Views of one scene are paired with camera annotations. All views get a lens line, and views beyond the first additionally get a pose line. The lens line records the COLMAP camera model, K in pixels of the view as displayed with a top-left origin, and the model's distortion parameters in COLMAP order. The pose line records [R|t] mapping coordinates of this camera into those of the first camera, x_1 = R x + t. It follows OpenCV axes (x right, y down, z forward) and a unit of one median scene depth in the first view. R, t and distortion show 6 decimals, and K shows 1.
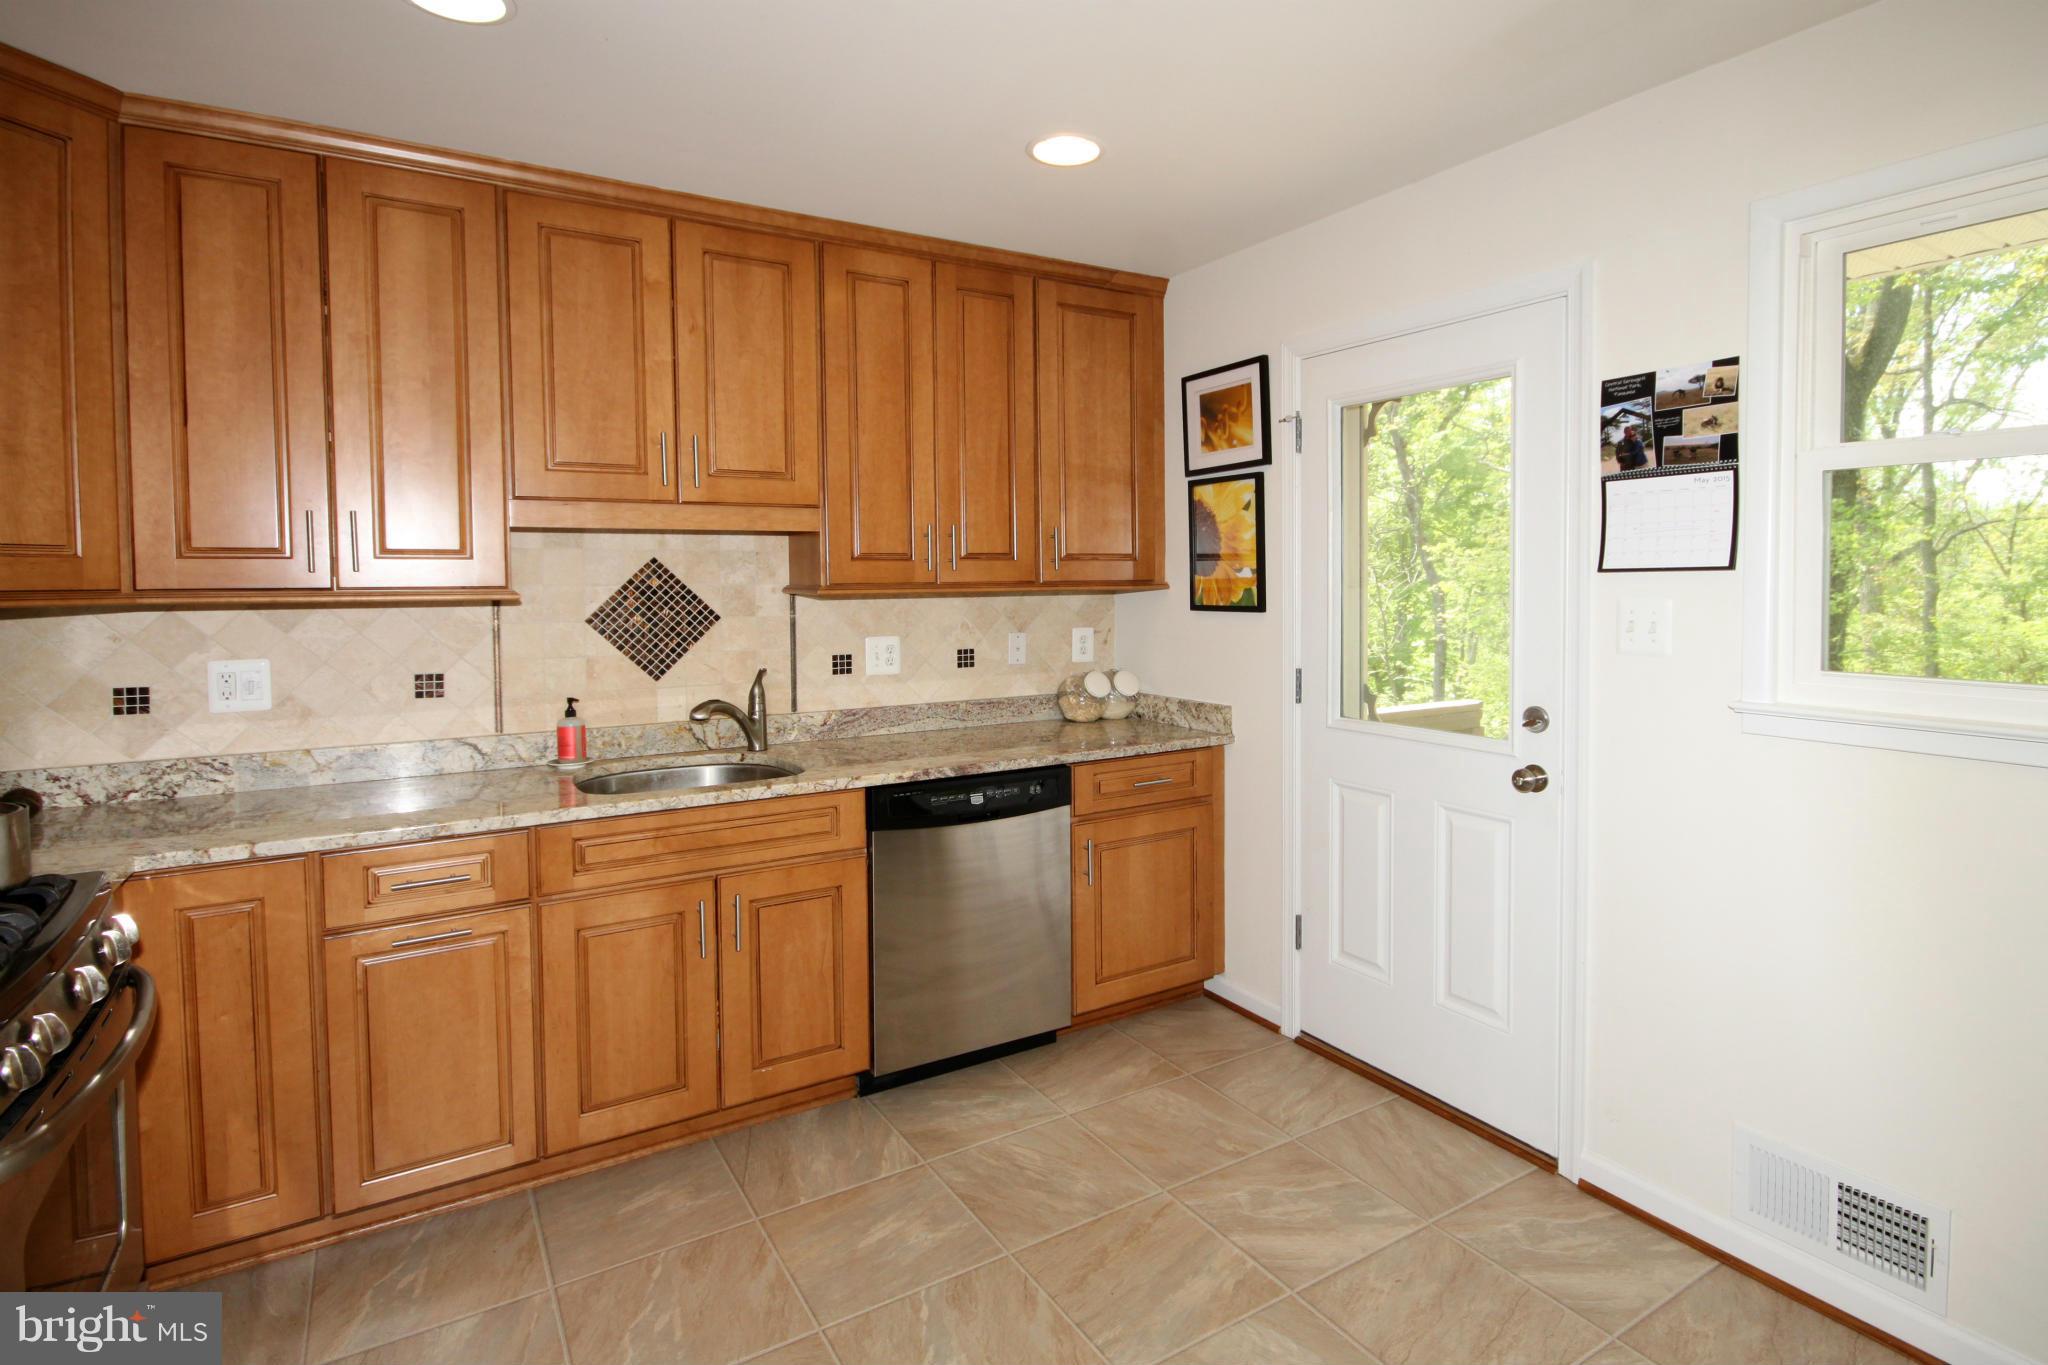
lens RADIAL K [[1032.3, 0, 1038.0], [0, 1032.3, 604.0], [0, 0, 1]] dist [0.001273, 0.000918]
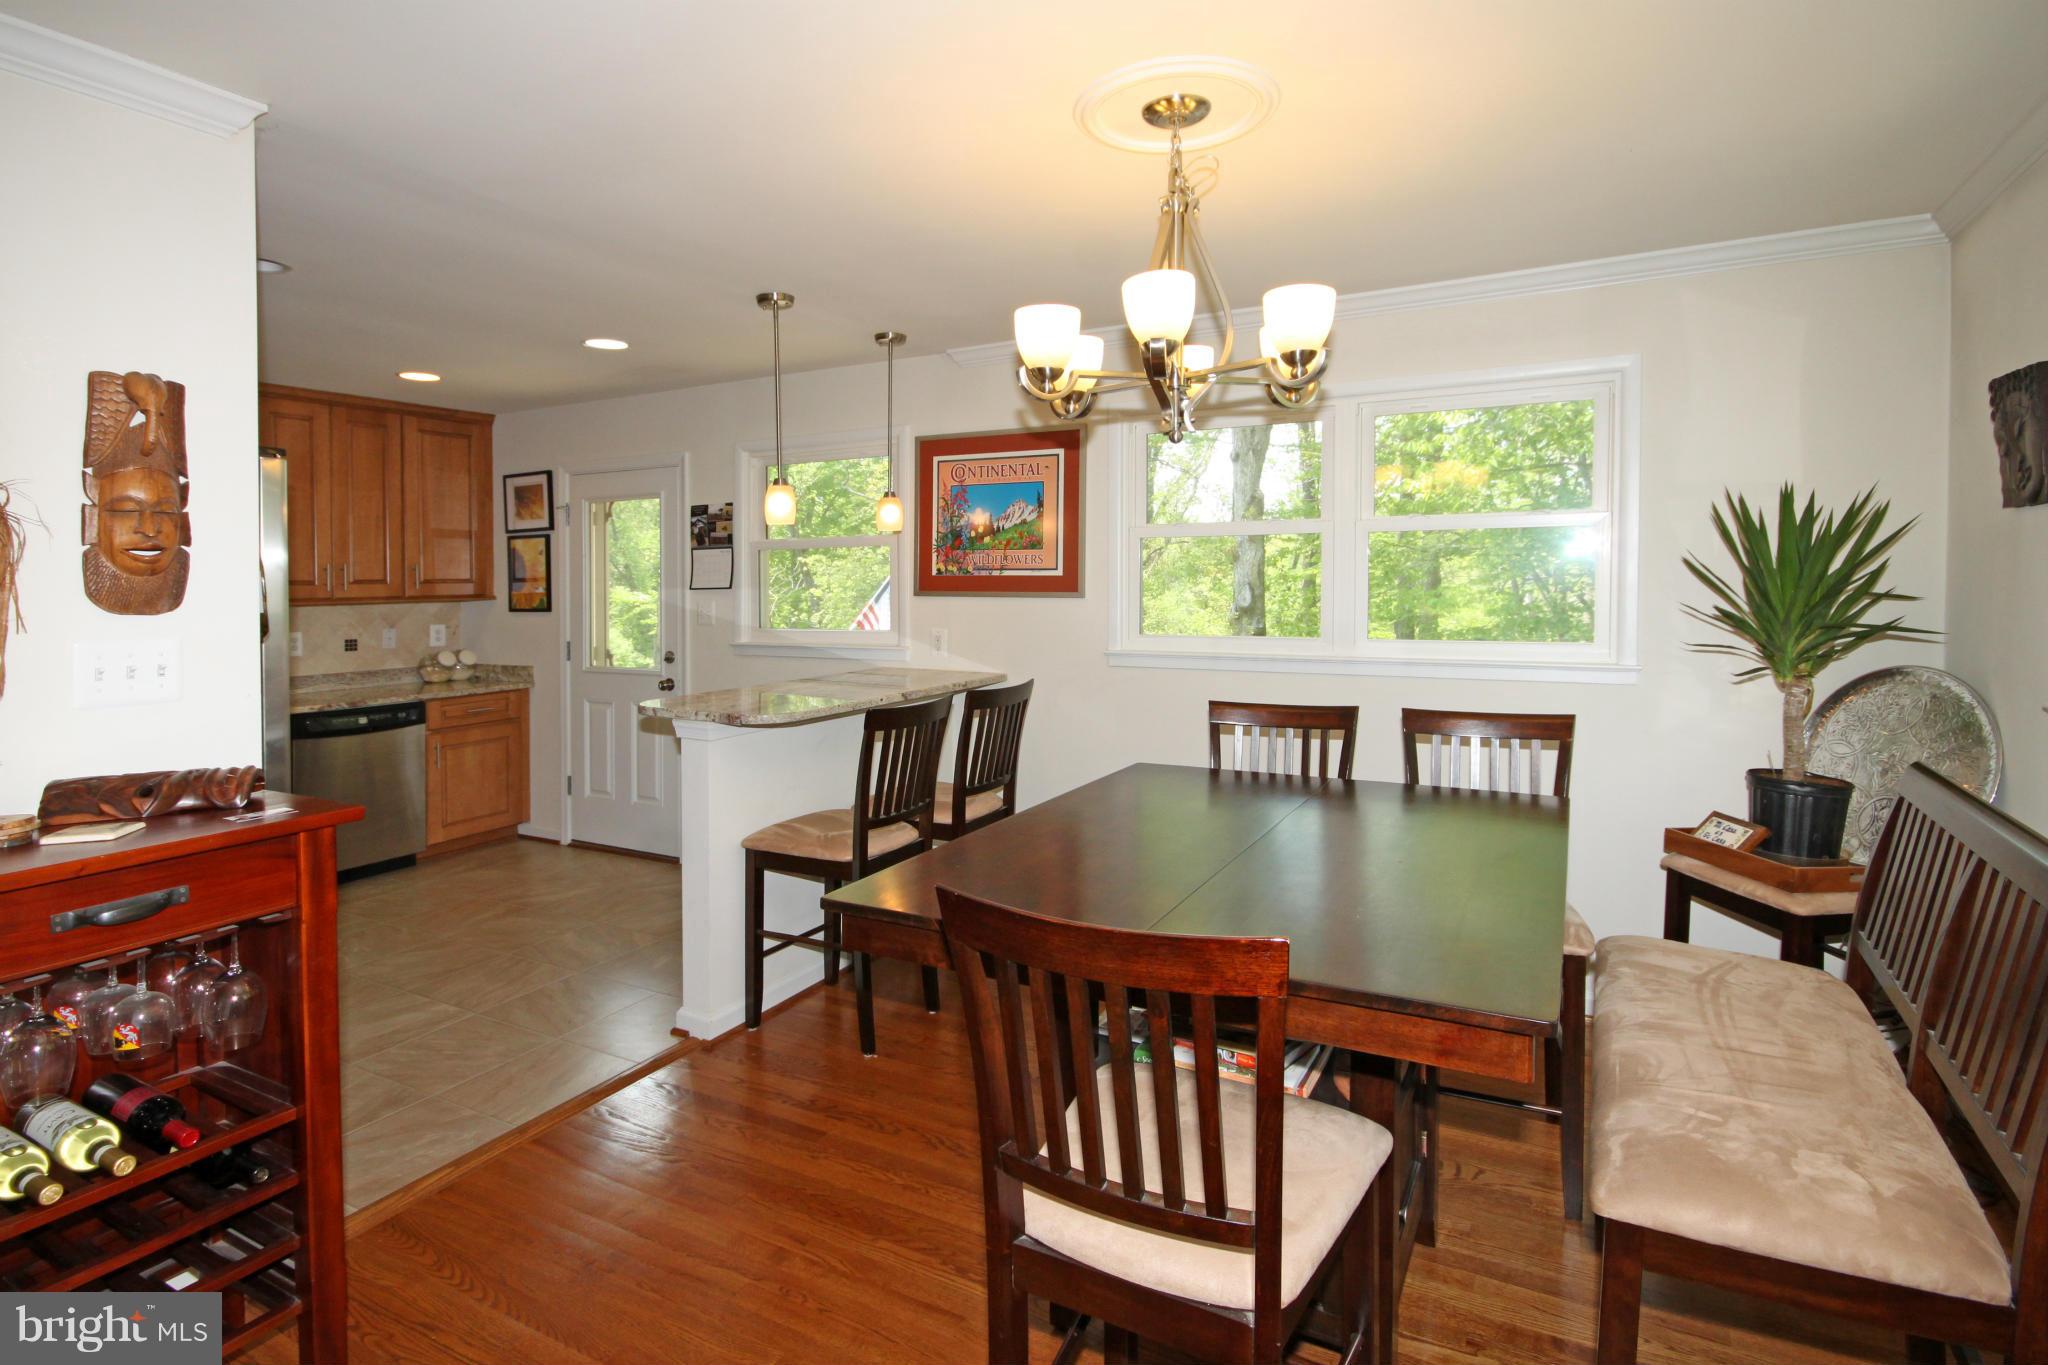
lens RADIAL K [[1029.9, 0, 1023.4], [0, 1029.9, 577.4], [0, 0, 1]] dist [0.001069, 0.000298]
pose [[0.861394, -0.001643, 0.507934, 0.017471], [0.019502, 0.999364, -0.029841, 0.018394], [-0.507562, 0.035610, 0.860879, -1.015485]]
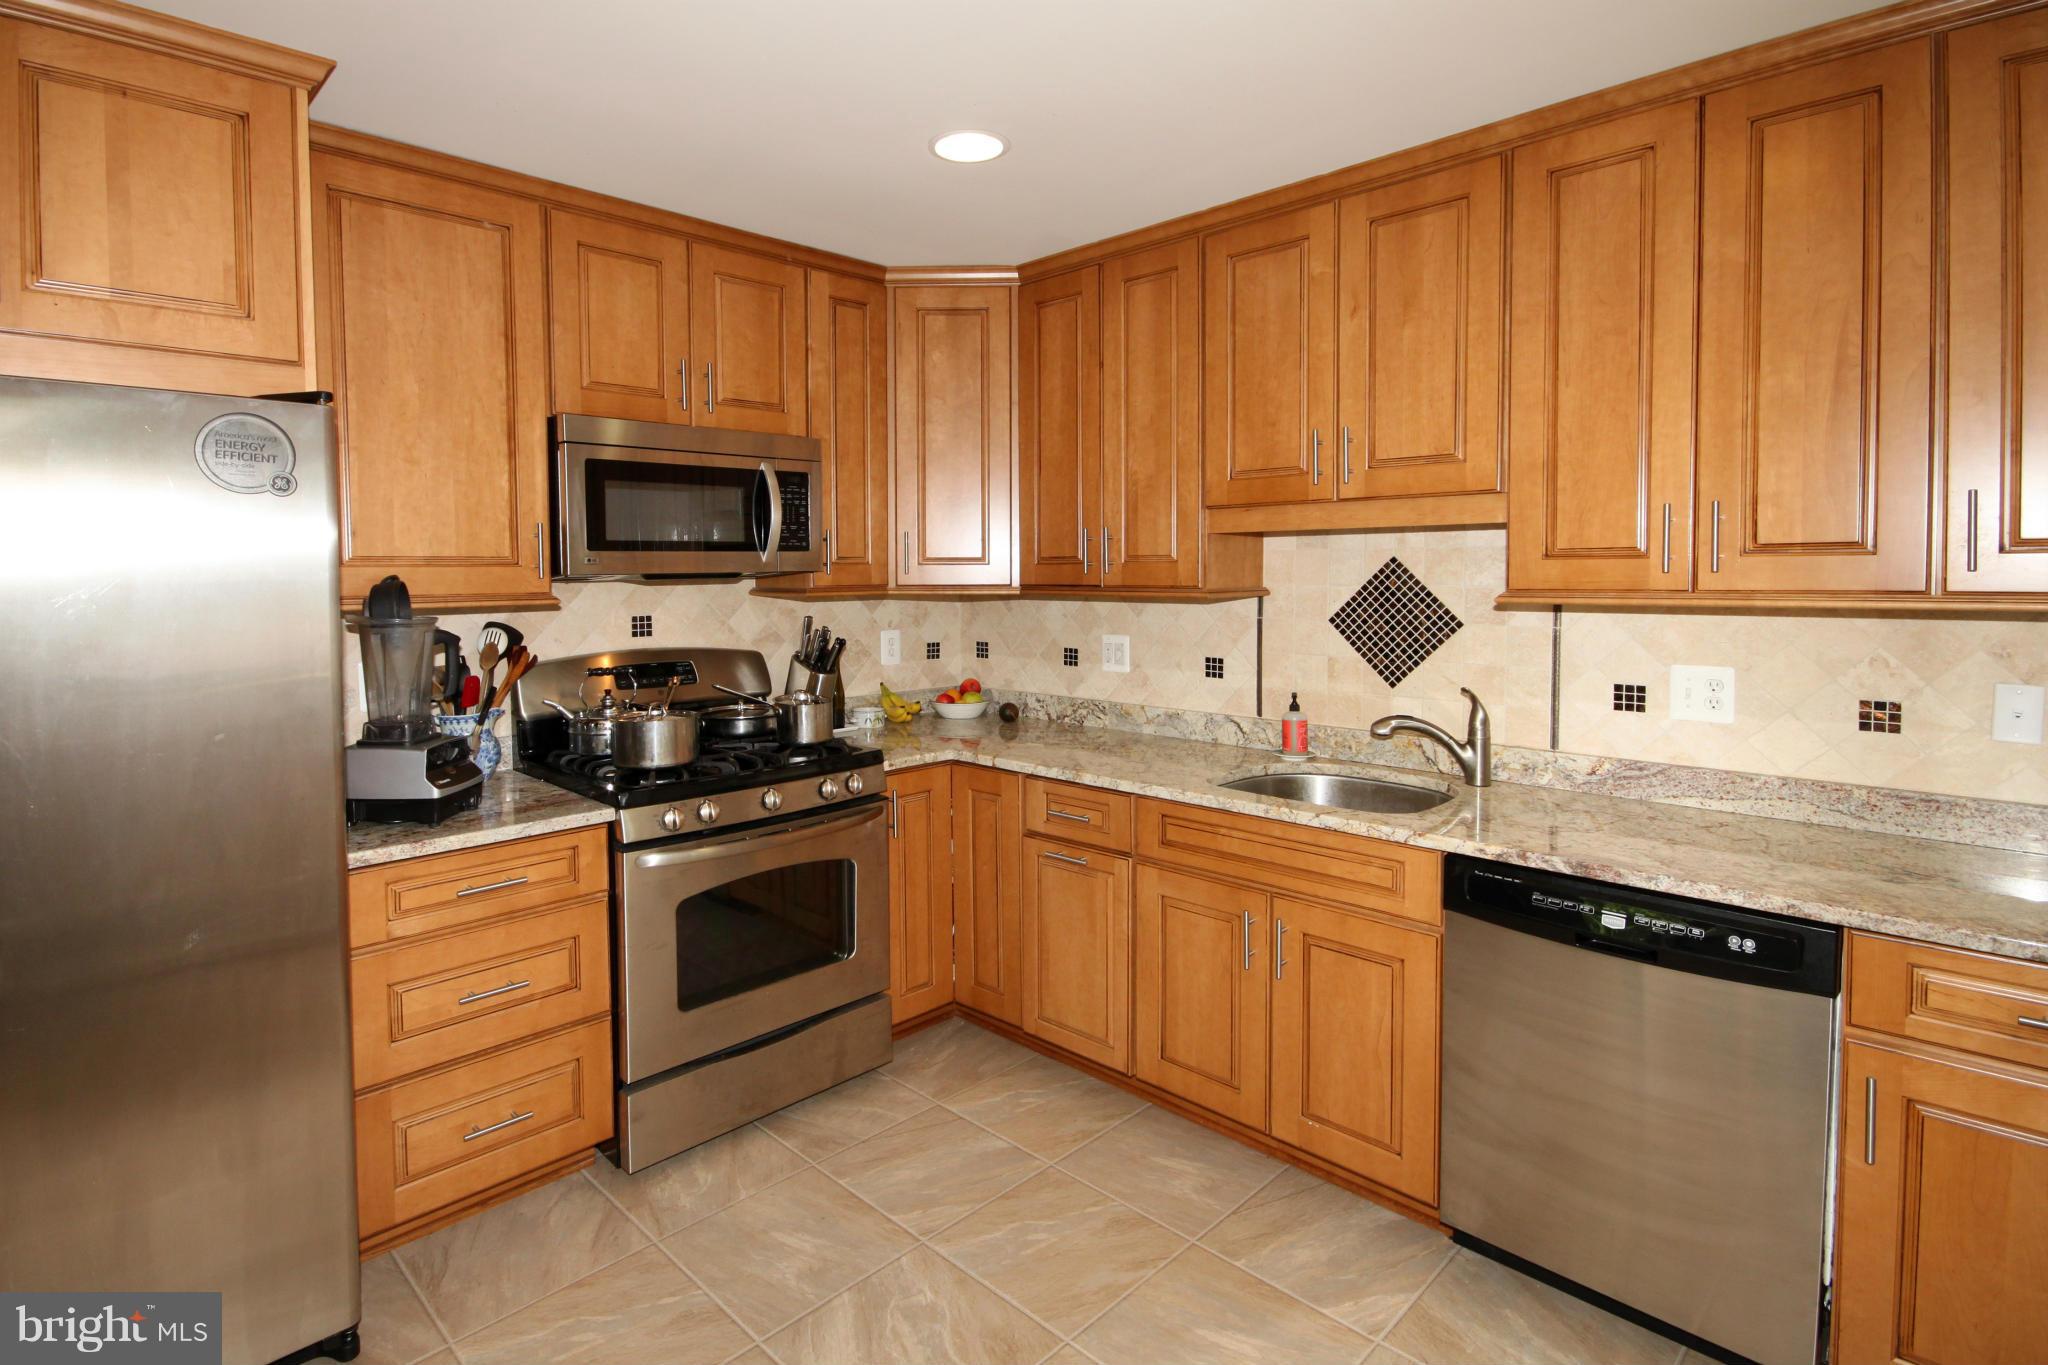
lens RADIAL K [[1032.3, 0, 1038.0], [0, 1032.3, 604.0], [0, 0, 1]] dist [0.001273, 0.000918]
pose [[0.246613, 0.035982, -0.968446, 0.450436], [-0.020592, 0.999279, 0.031884, -0.024764], [0.968895, 0.012079, 0.247176, 0.447026]]
